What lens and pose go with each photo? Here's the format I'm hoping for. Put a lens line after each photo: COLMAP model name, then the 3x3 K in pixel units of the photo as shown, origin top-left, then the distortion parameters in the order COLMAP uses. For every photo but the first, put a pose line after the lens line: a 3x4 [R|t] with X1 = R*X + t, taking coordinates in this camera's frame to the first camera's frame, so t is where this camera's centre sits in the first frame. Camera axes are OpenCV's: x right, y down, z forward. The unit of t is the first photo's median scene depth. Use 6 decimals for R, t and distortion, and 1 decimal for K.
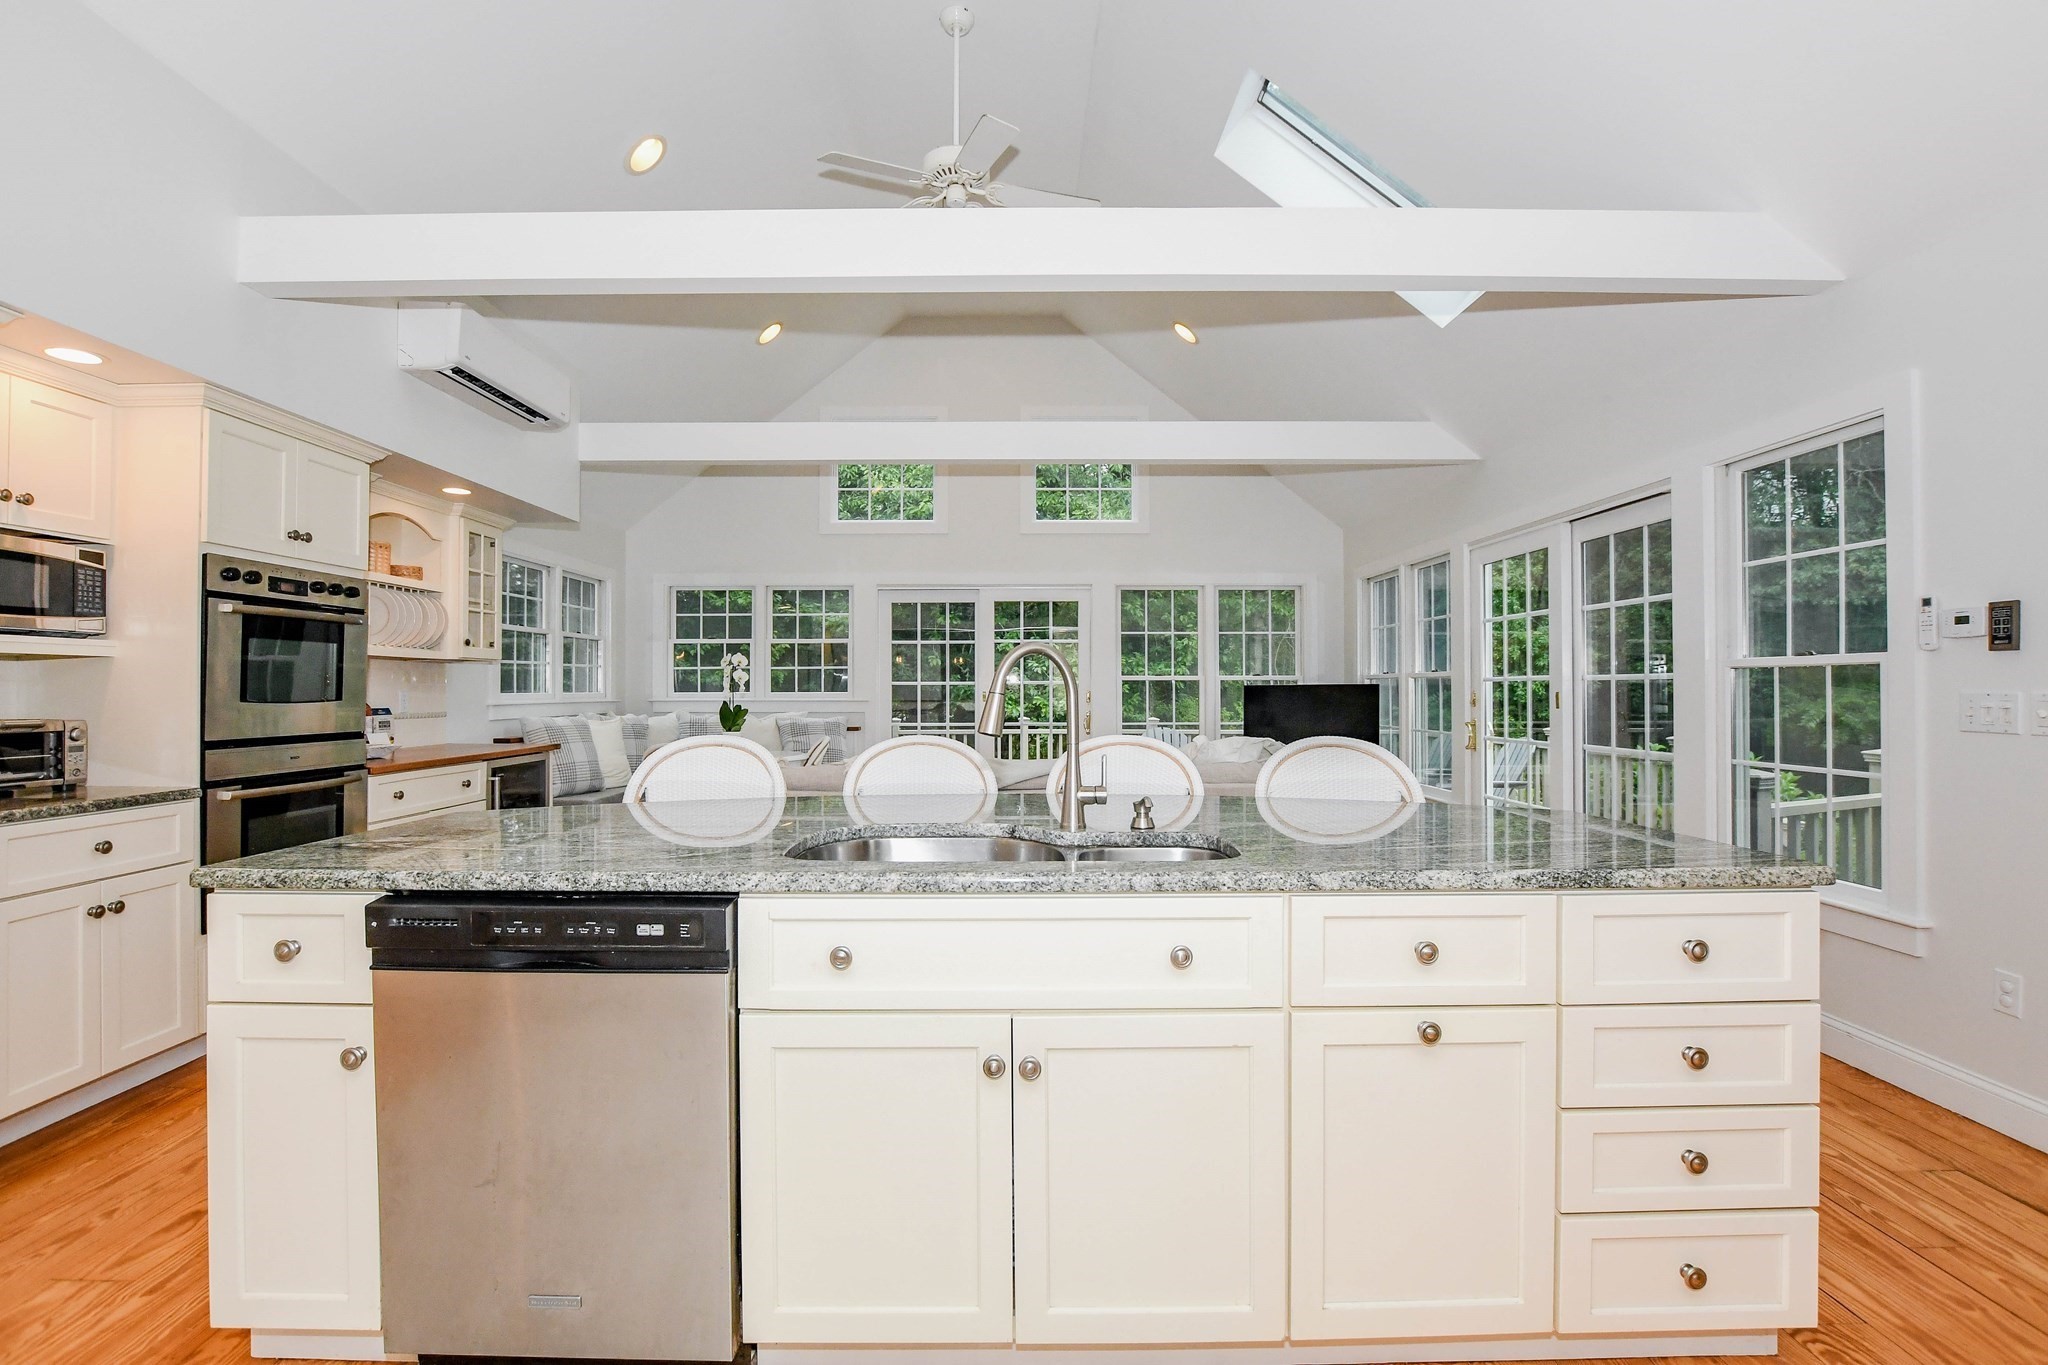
lens RADIAL K [[950.3, 0, 1011.9], [0, 950.3, 674.8], [0, 0, 1]] dist [-0.025160, 0.000476]
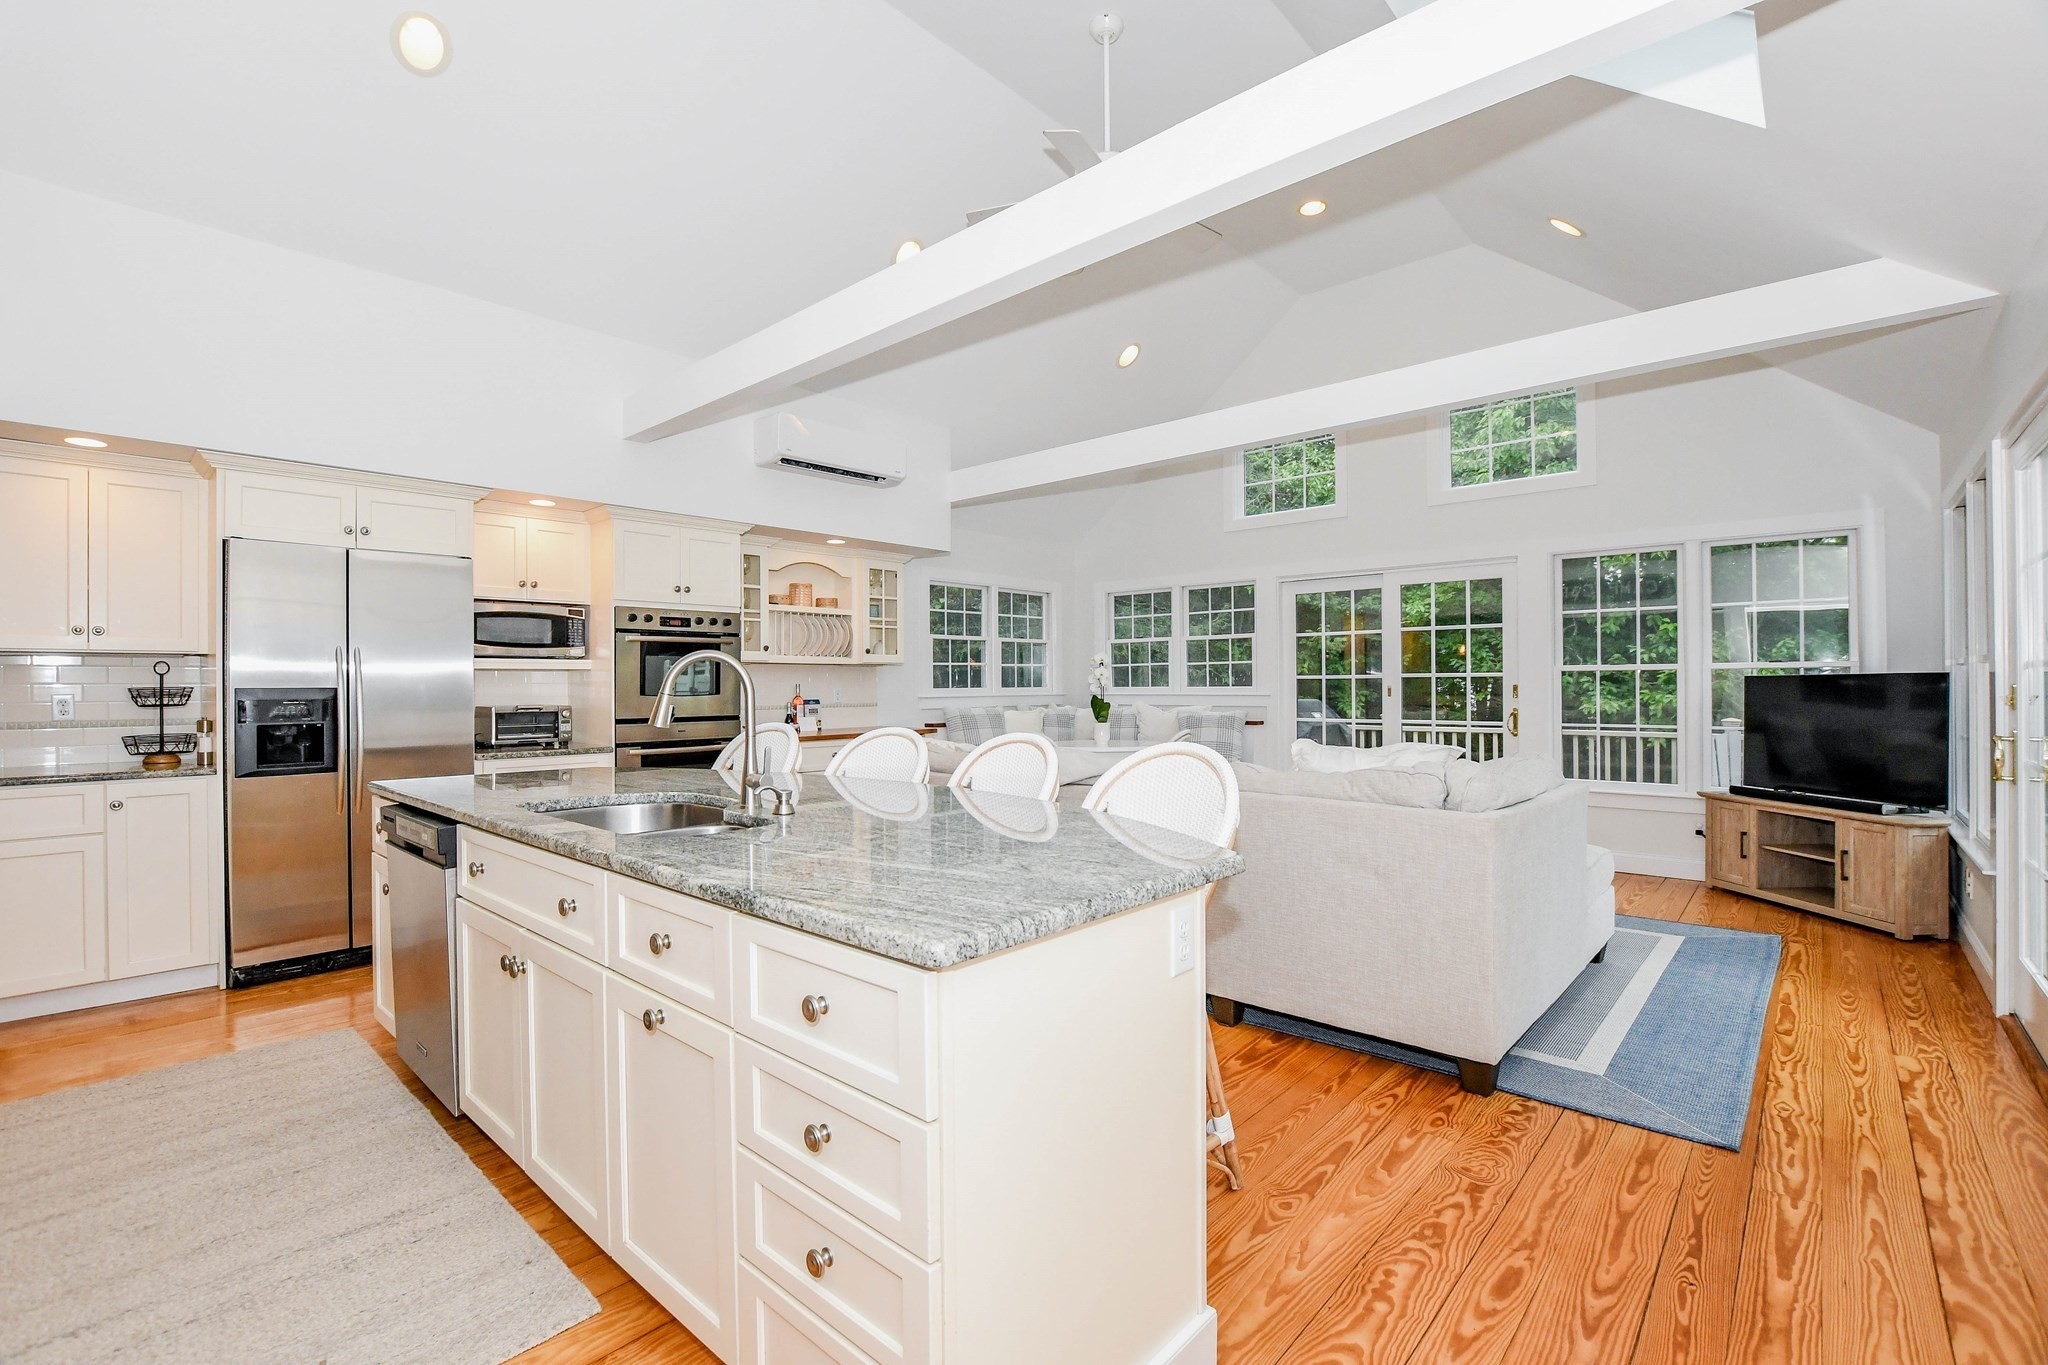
lens RADIAL K [[917.7, 0, 997.1], [0, 917.7, 680.1], [0, 0, 1]] dist [-0.032053, -0.000197]
pose [[0.728786, -0.006403, -0.684711, 0.482384], [0.016137, 0.999839, 0.007827, -0.000317], [0.684551, -0.016753, 0.728772, 0.179213]]
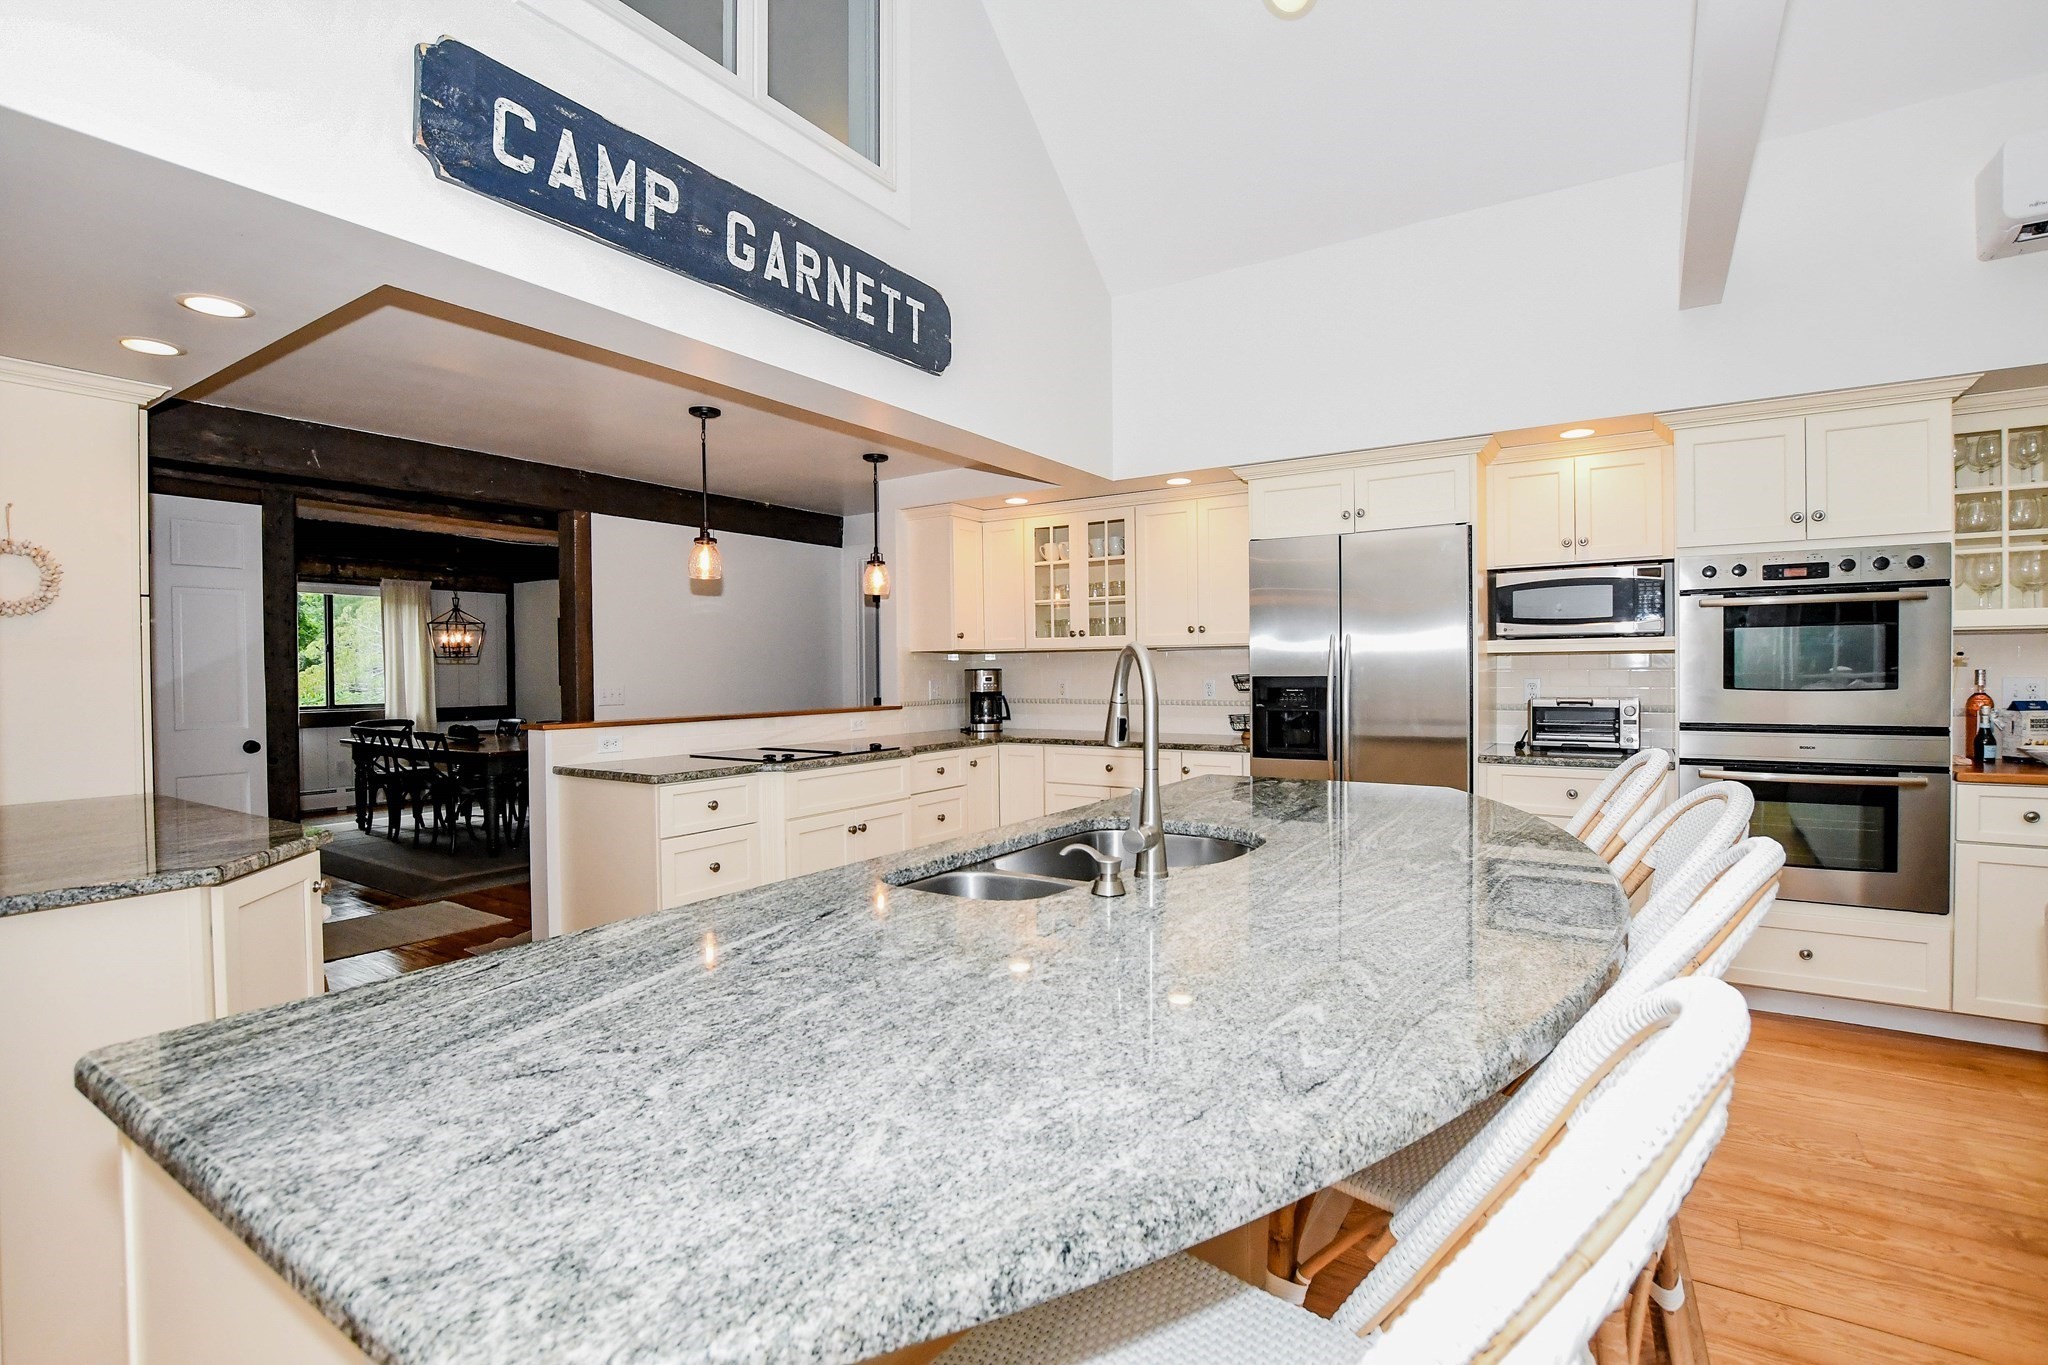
lens RADIAL K [[950.3, 0, 1026.7], [0, 950.3, 688.3], [0, 0, 1]] dist [-0.025160, 0.000476]
pose [[-0.552842, 0.021609, -0.833006, 0.348656], [0.023659, 0.999668, 0.010230, -0.000835], [0.832950, -0.014053, -0.553170, 0.624486]]
